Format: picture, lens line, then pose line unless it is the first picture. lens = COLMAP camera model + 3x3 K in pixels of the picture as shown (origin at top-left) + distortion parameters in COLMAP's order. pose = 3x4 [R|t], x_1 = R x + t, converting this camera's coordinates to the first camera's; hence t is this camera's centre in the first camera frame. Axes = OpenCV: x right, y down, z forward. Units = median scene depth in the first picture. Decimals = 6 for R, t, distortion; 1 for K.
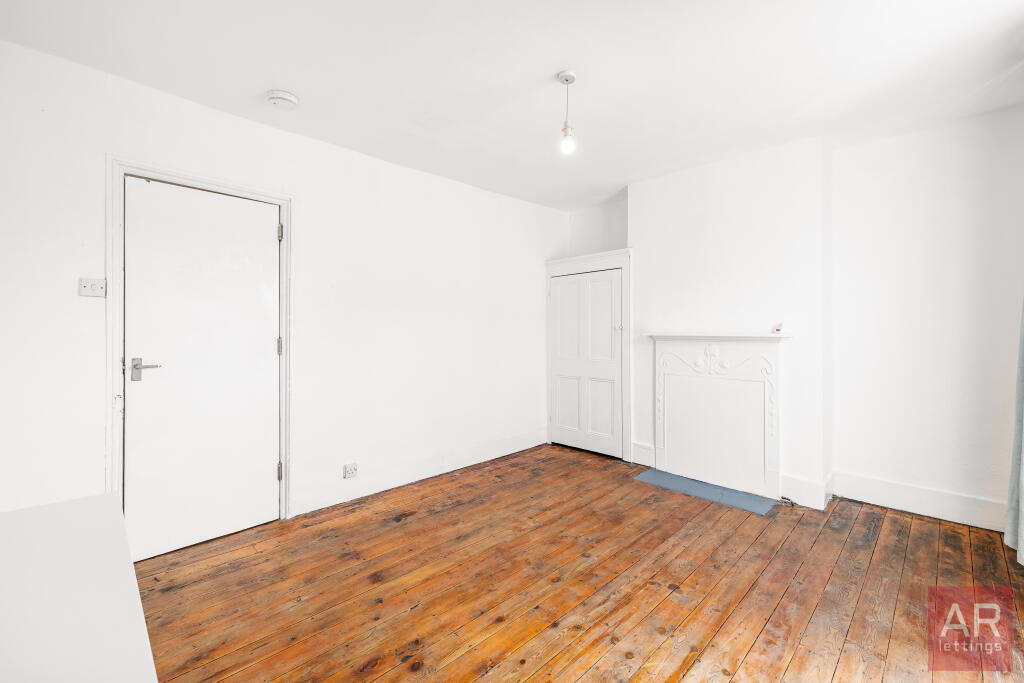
lens RADIAL K [[433.1, 0, 510.5], [0, 433.1, 335.7], [0, 0, 1]] dist [0.001483, 0.000233]
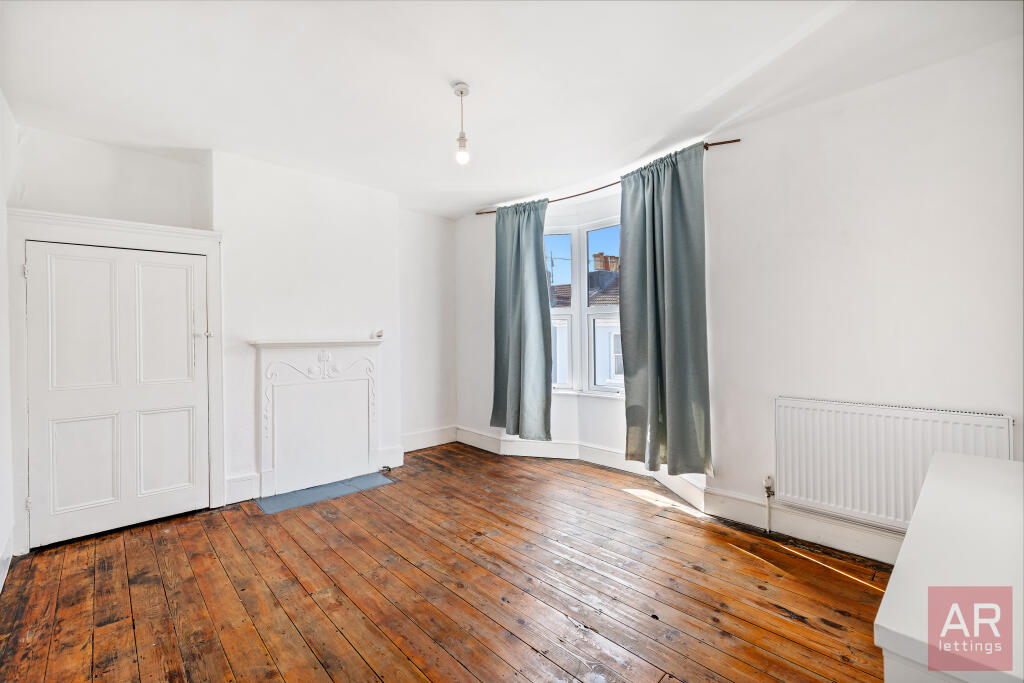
lens RADIAL K [[433.1, 0, 490.4], [0, 433.1, 334.8], [0, 0, 1]] dist [0.001483, 0.000233]
pose [[0.048567, 0.002046, 0.998818, -0.603799], [0.023228, 0.999725, -0.003177, -0.004686], [-0.998550, 0.023355, 0.048506, 0.590975]]
